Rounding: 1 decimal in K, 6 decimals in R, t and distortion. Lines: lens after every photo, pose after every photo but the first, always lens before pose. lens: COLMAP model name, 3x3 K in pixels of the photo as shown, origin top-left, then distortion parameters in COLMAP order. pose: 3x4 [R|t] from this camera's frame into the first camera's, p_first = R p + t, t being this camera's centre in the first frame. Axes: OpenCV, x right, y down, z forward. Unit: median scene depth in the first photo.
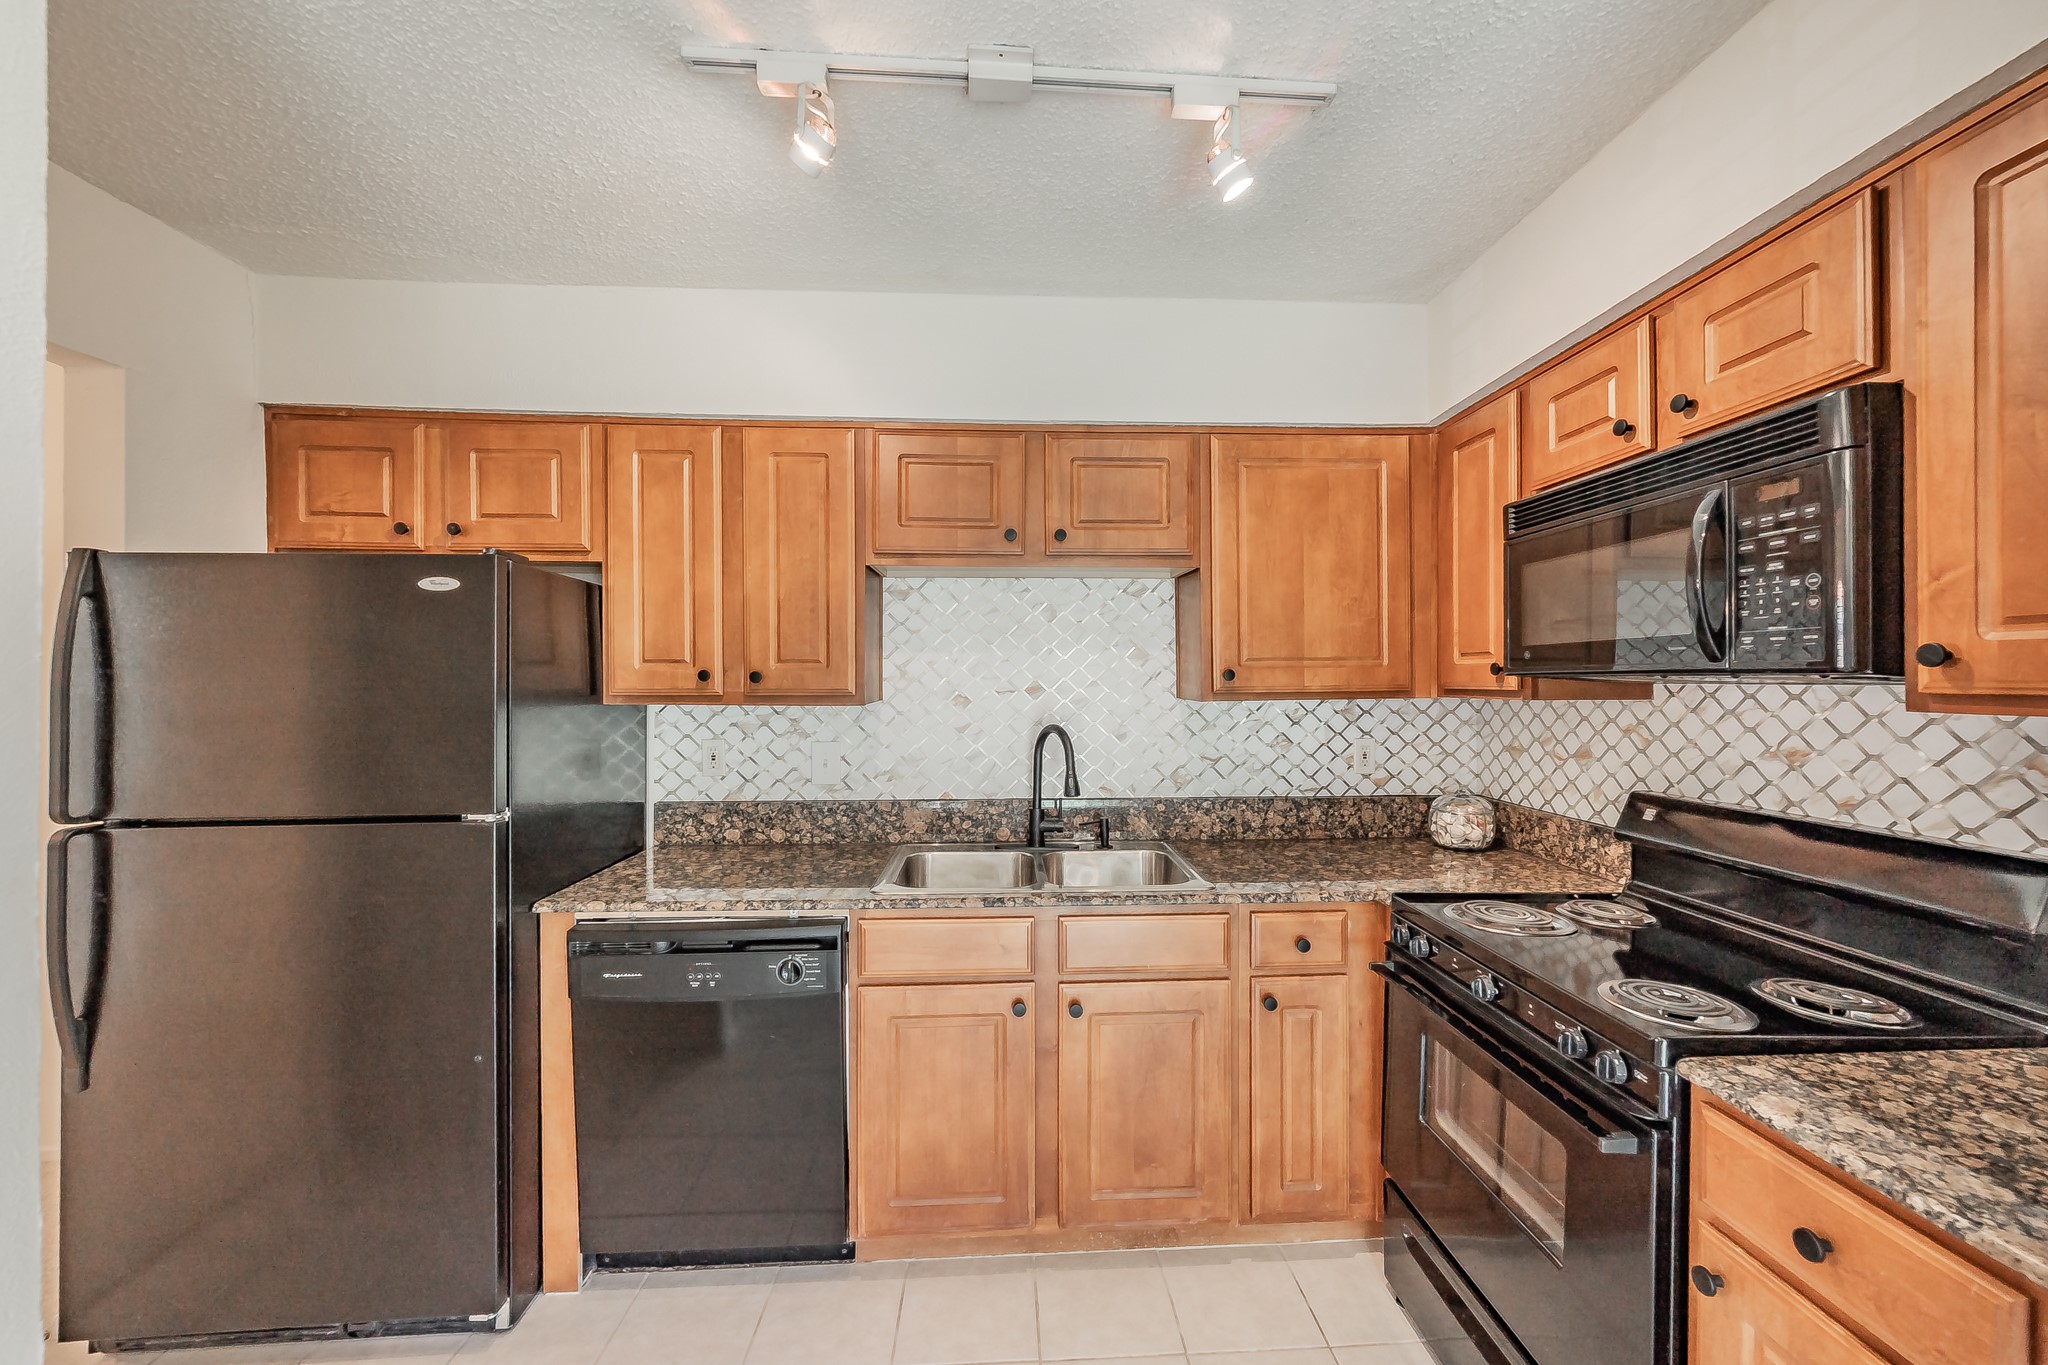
lens RADIAL K [[792.3, 0, 1048.8], [0, 792.3, 679.6], [0, 0, 1]] dist [-0.000663, -0.000682]
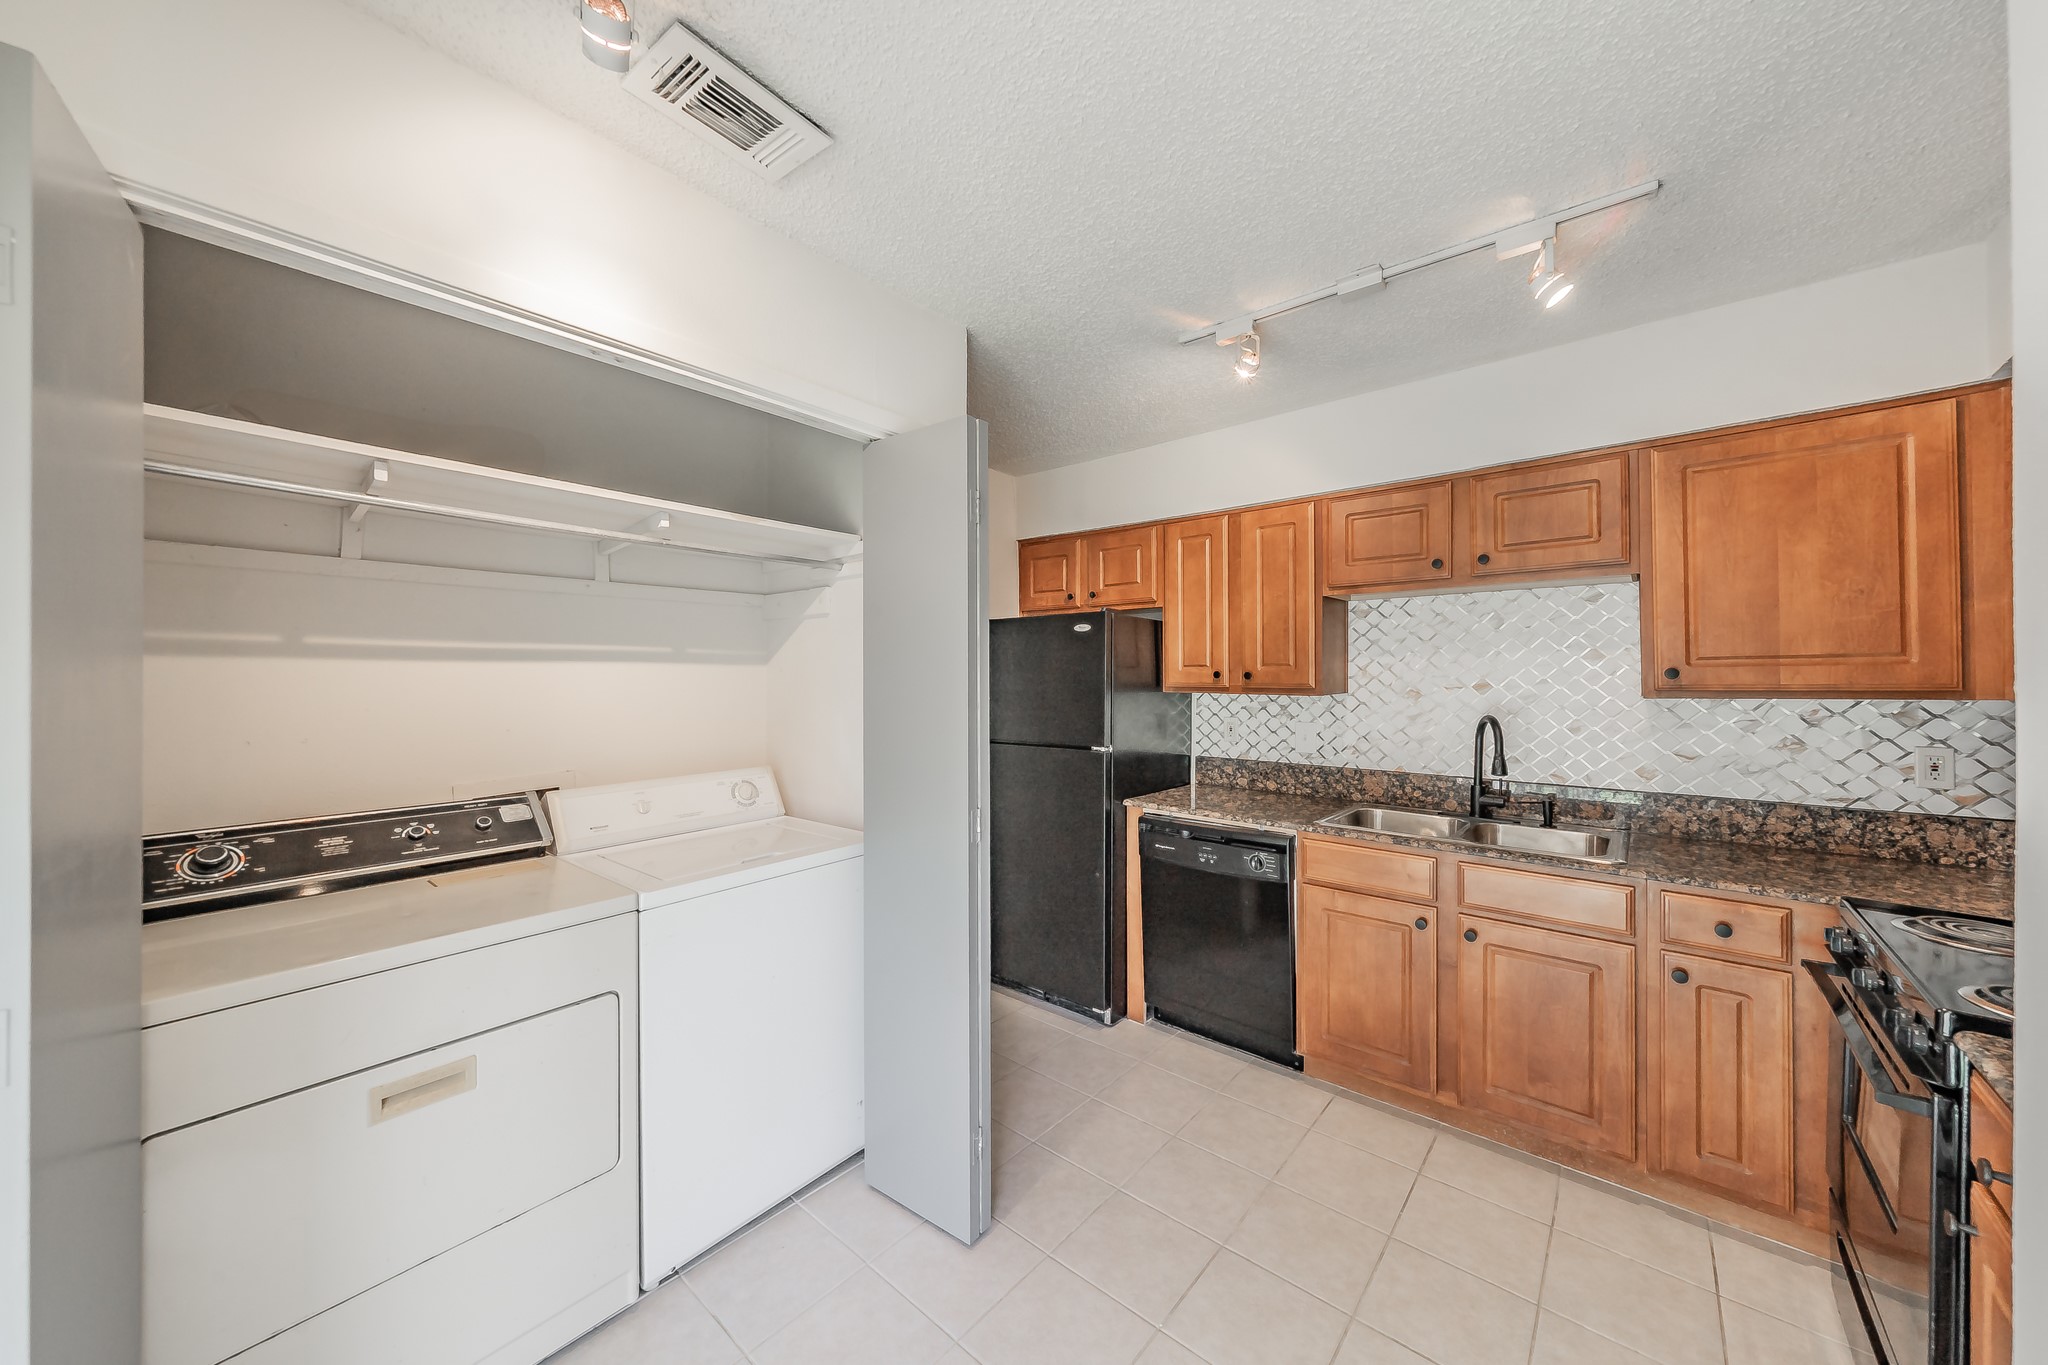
lens RADIAL K [[716.0, 0, 1065.2], [0, 716.0, 670.6], [0, 0, 1]] dist [-0.000287, -0.000160]
pose [[0.755866, -0.005352, -0.654704, 0.271368], [-0.002926, 0.999929, -0.011551, 0.004331], [0.654720, 0.010647, 0.755797, -0.277413]]
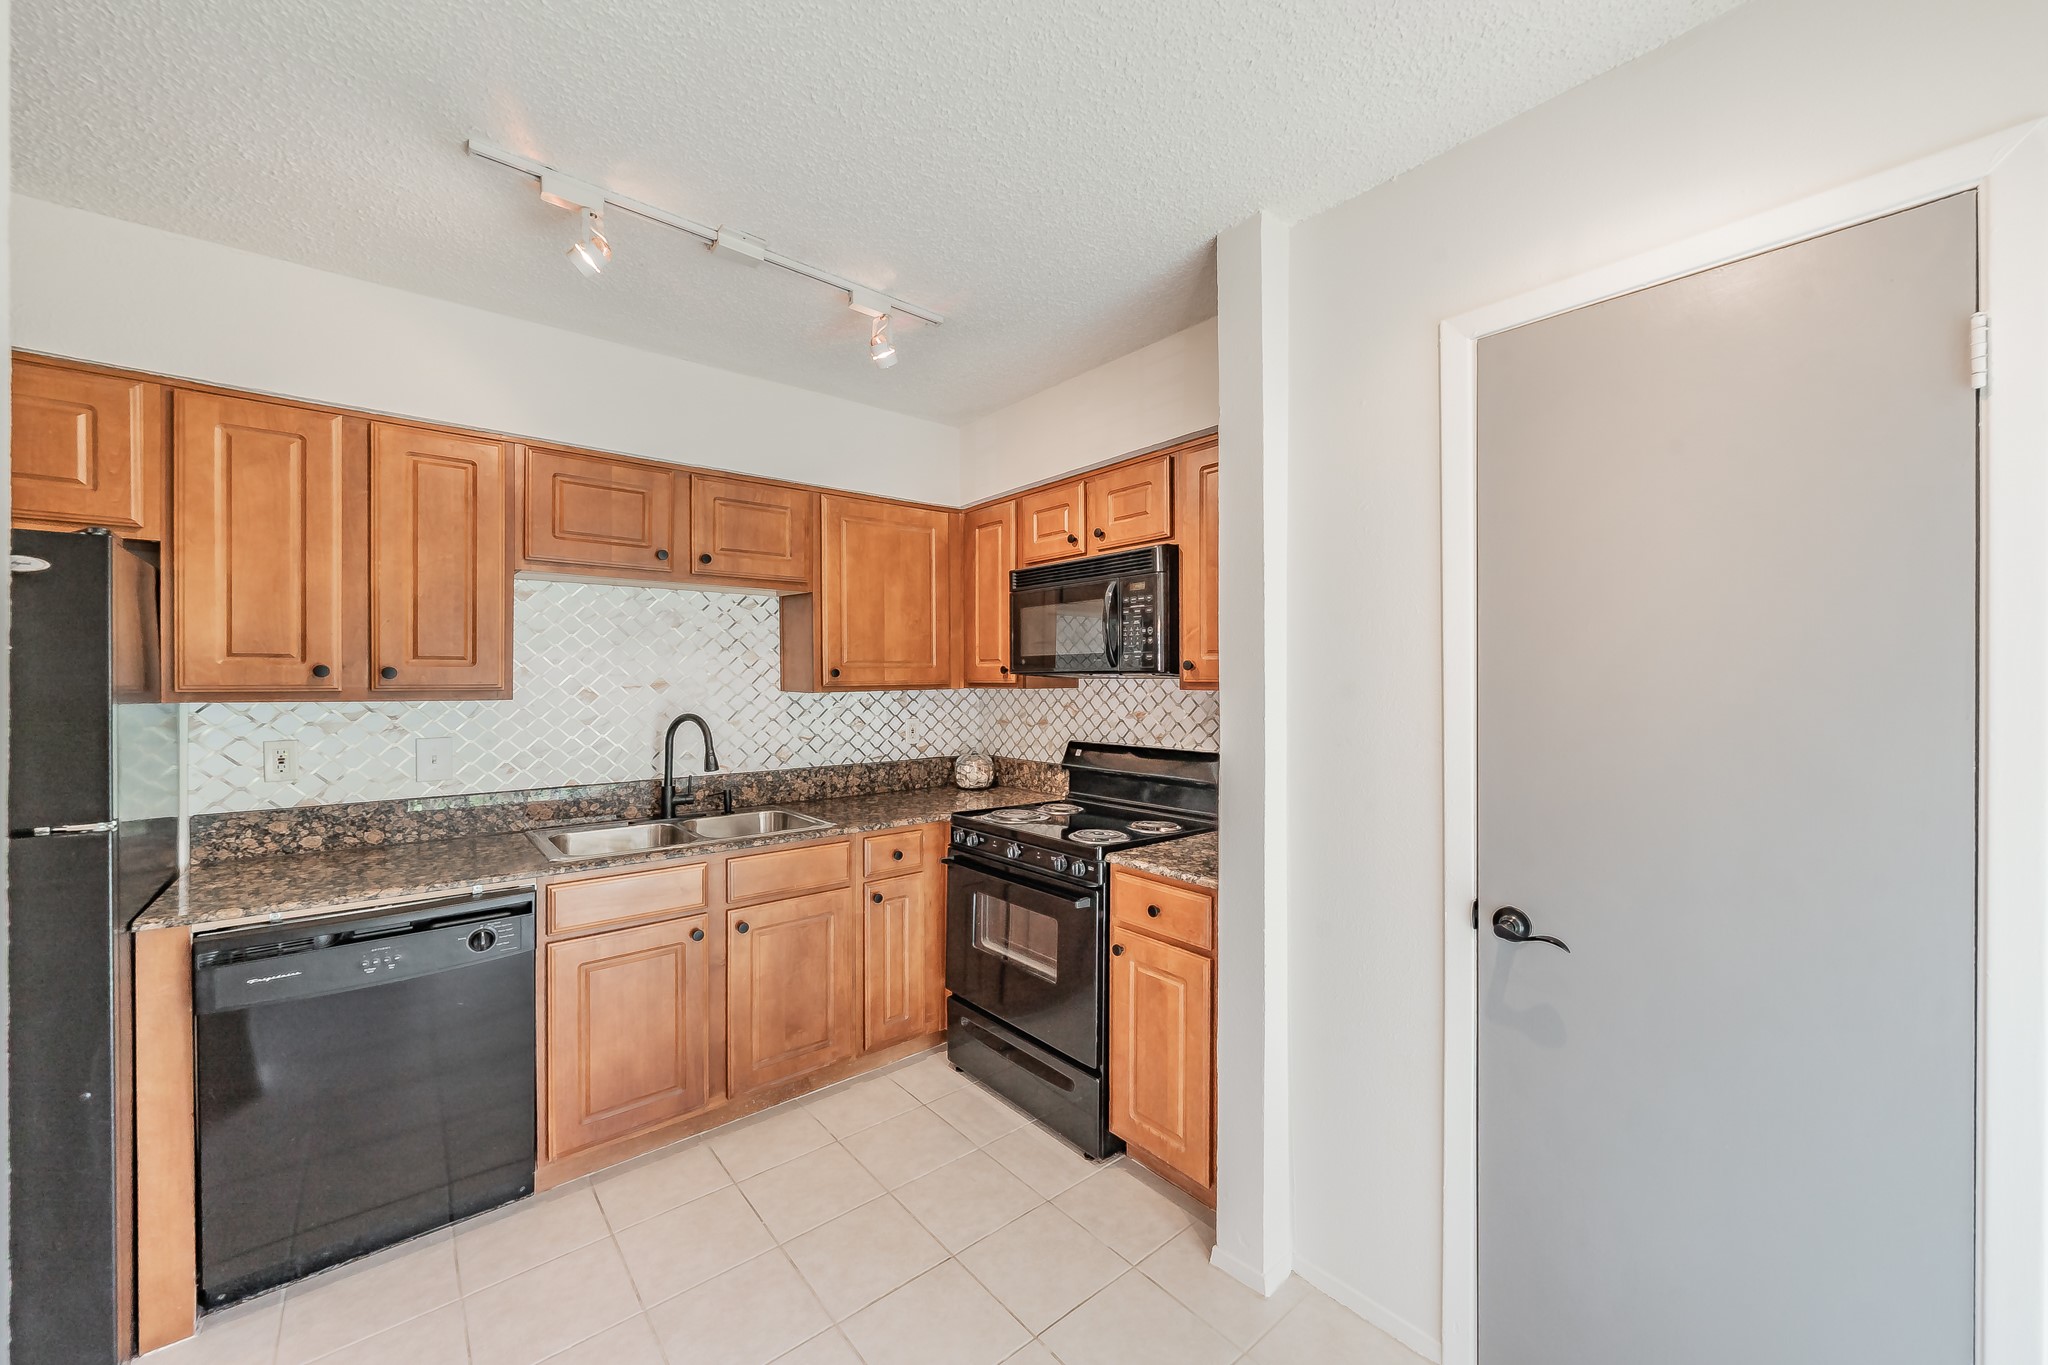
lens RADIAL K [[727.5, 0, 1044.2], [0, 727.5, 677.6], [0, 0, 1]] dist [0.000297, 0.000057]
pose [[0.798107, 0.000657, 0.602515, -0.268199], [0.000128, 0.999999, -0.001260, 0.004195], [-0.602516, 0.001083, 0.798106, -0.239531]]
